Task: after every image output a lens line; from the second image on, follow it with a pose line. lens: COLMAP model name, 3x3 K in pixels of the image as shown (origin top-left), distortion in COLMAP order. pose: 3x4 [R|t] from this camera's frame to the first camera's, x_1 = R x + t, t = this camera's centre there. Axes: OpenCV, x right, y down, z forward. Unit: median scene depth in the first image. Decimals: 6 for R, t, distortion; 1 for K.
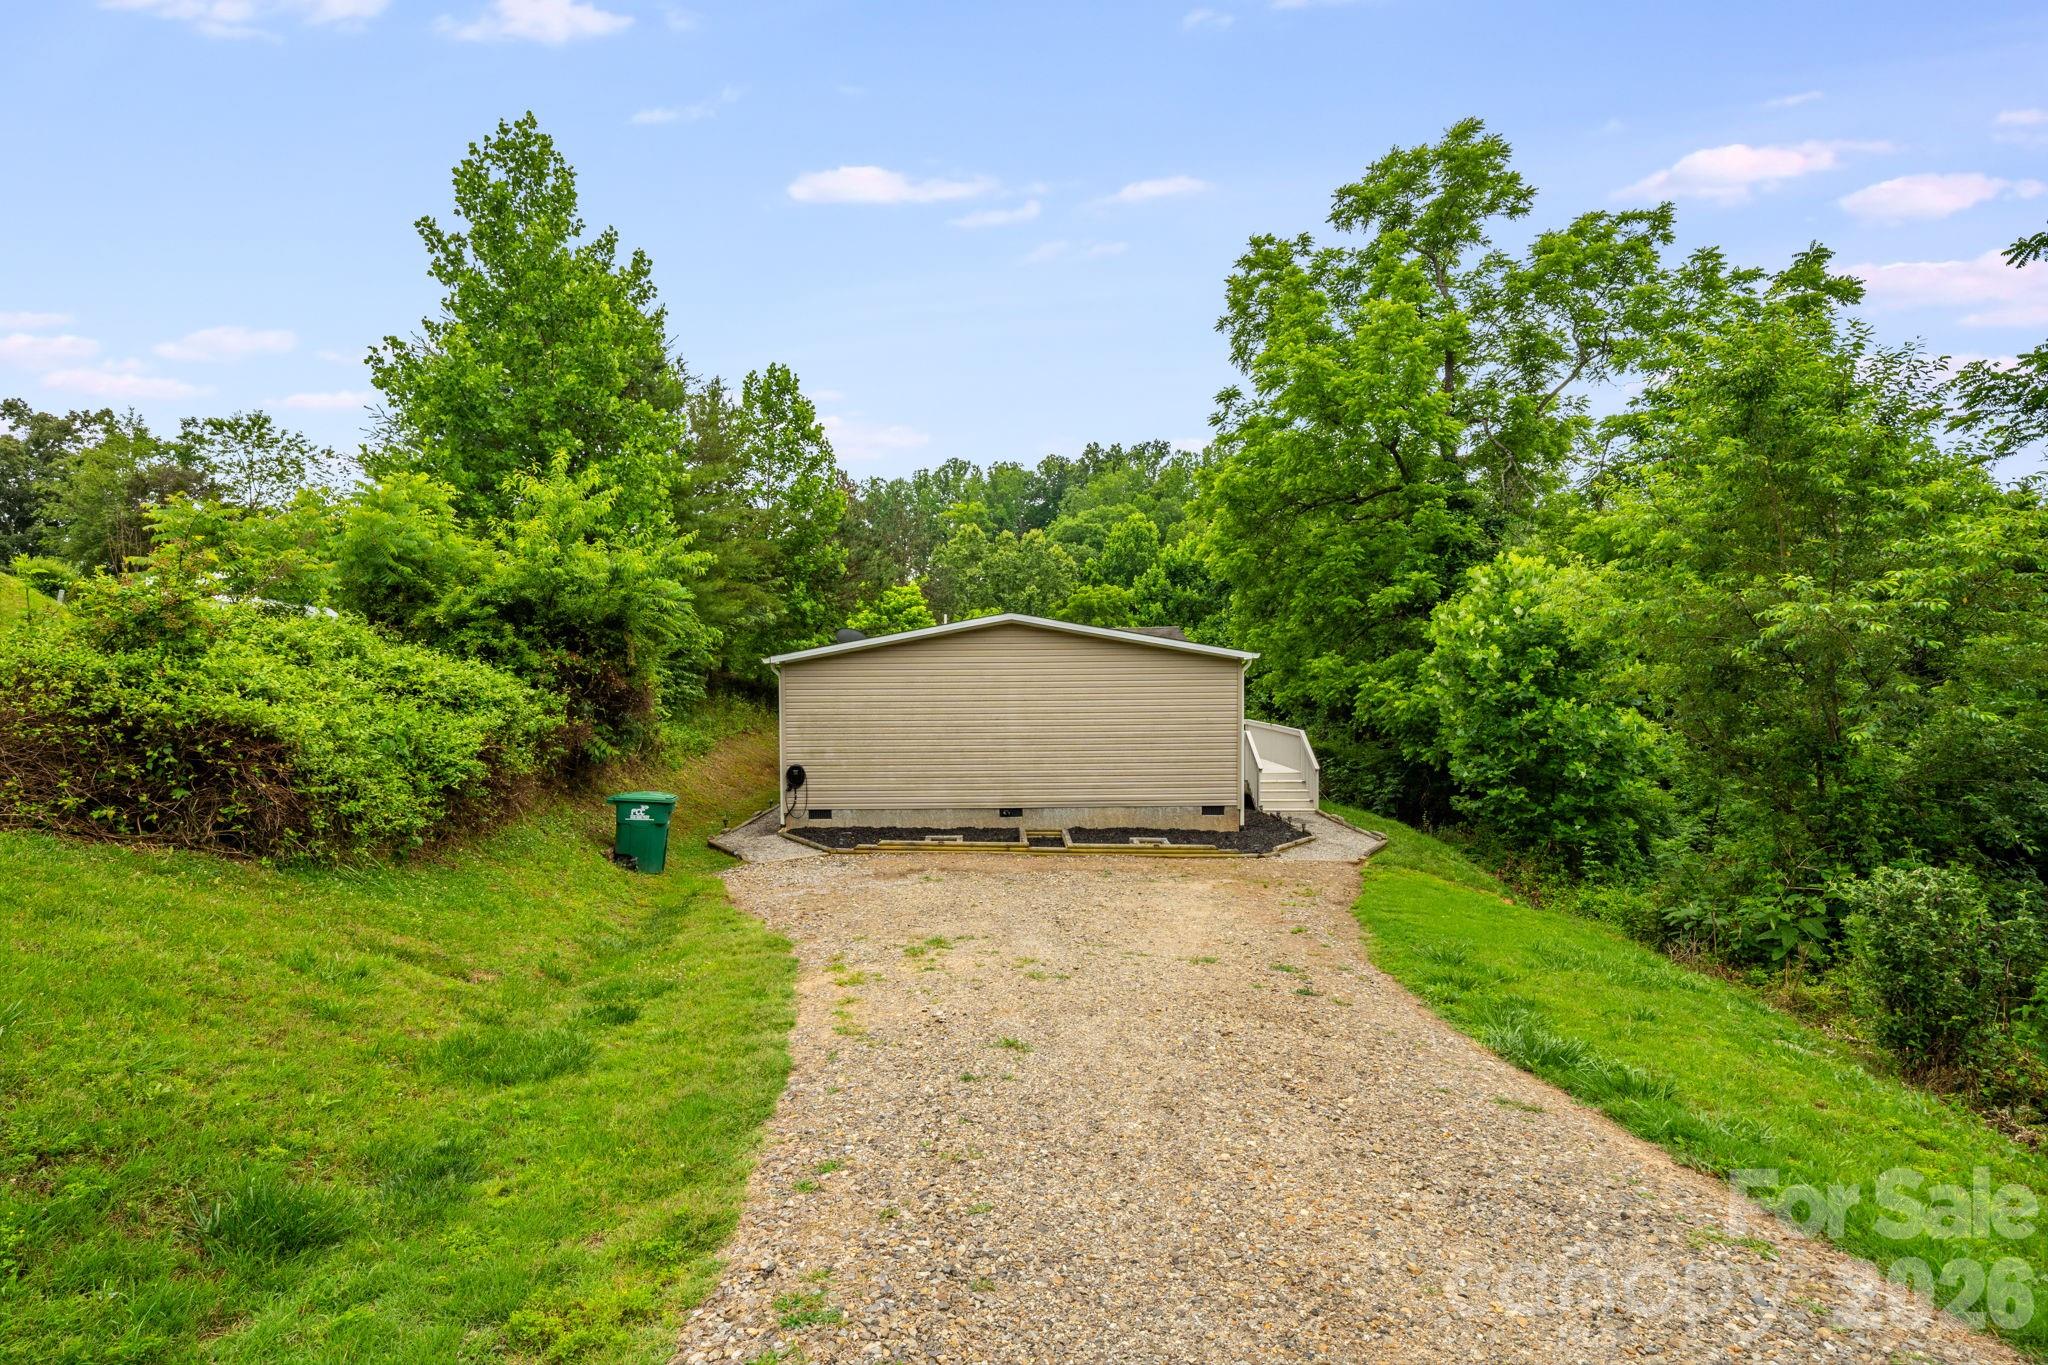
lens RADIAL K [[990.3, 0, 1024.0], [0, 990.3, 682.5], [0, 0, 1]] dist [-0.000294, -0.000003]
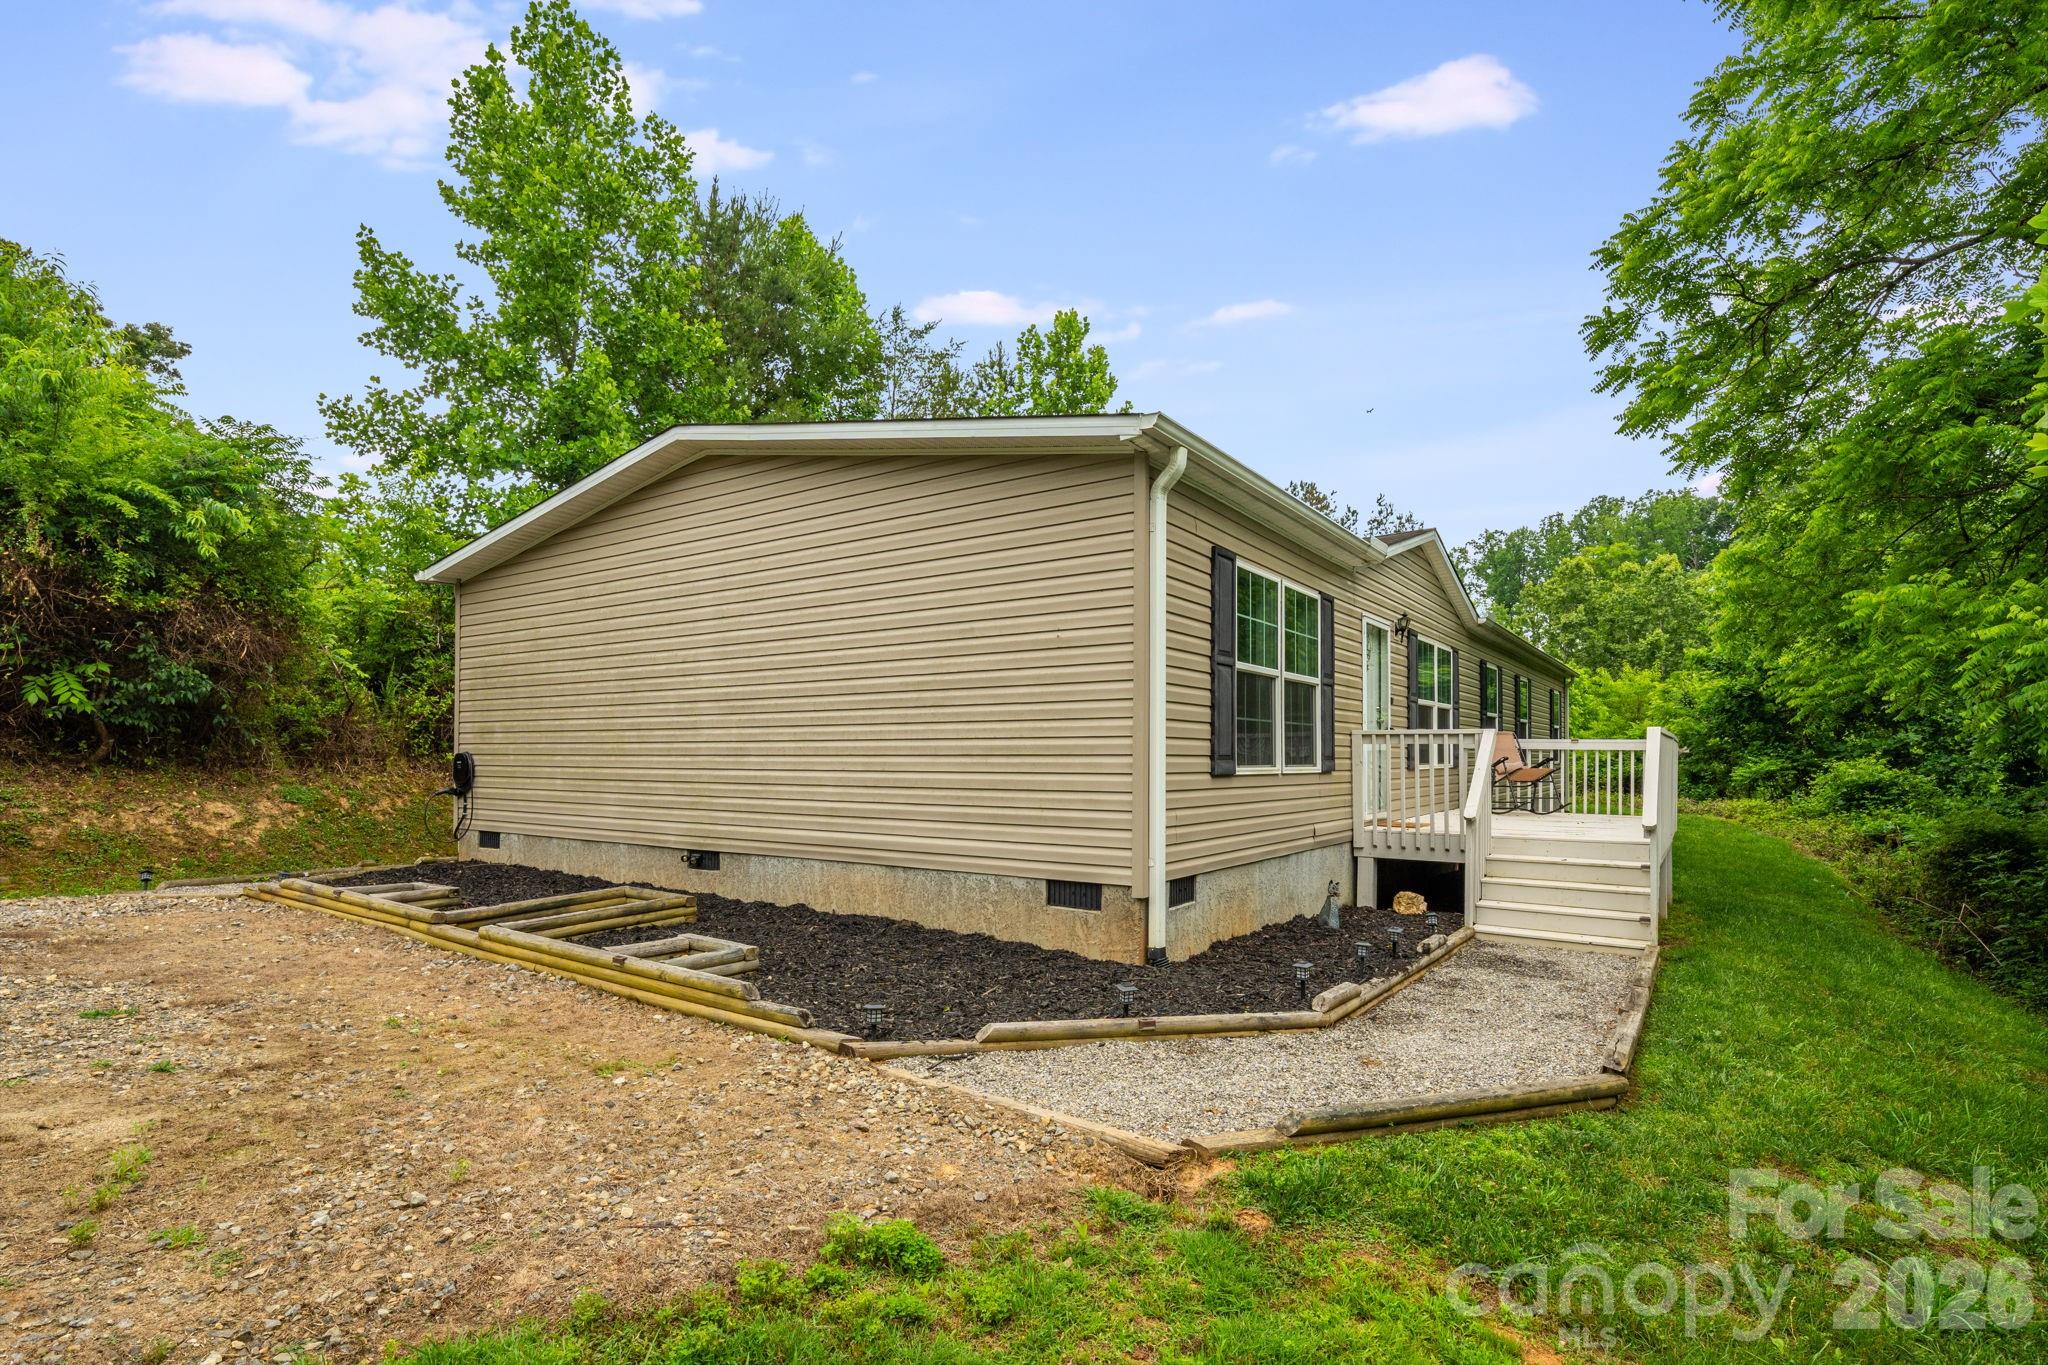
lens RADIAL K [[1002.4, 0, 1023.9], [0, 1002.4, 737.4], [0, 0, 1]] dist [-0.001942, -0.000372]
pose [[0.811219, -0.005886, -0.584713, 0.352046], [-0.014989, 0.999411, -0.030855, 0.078578], [0.584551, 0.033795, 0.810653, 0.648577]]
